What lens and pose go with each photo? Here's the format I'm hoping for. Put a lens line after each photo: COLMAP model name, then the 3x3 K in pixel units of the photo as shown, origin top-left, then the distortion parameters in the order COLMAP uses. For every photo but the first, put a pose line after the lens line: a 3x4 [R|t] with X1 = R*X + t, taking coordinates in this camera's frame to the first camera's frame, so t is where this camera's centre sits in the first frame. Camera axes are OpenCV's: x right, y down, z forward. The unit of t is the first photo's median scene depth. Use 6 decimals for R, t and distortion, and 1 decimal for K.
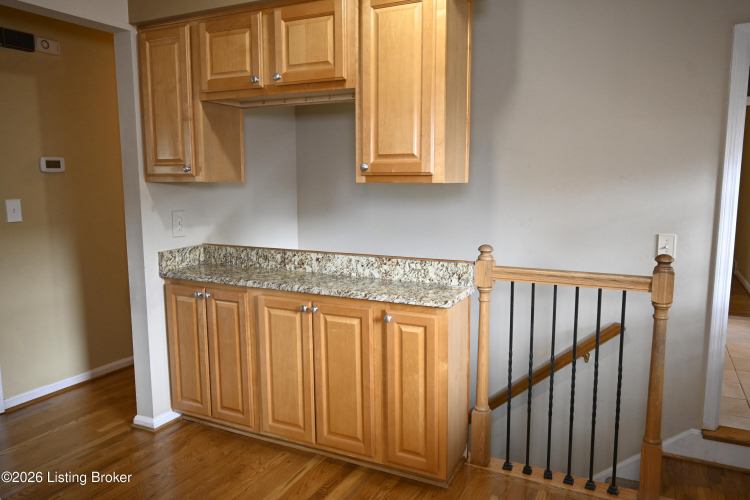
lens RADIAL K [[557.7, 0, 374.7], [0, 557.7, 250.6], [0, 0, 1]] dist [0.000026, -0.005029]
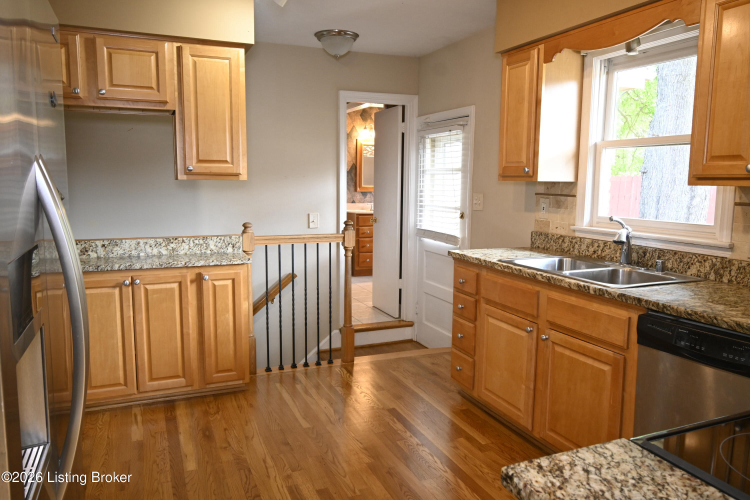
lens RADIAL K [[557.7, 0, 376.8], [0, 557.7, 248.0], [0, 0, 1]] dist [0.000026, -0.005029]
pose [[0.635298, -0.085157, 0.767558, -0.711242], [0.092255, 0.995153, 0.034050, 0.037821], [-0.766737, 0.049179, 0.640075, -0.204890]]
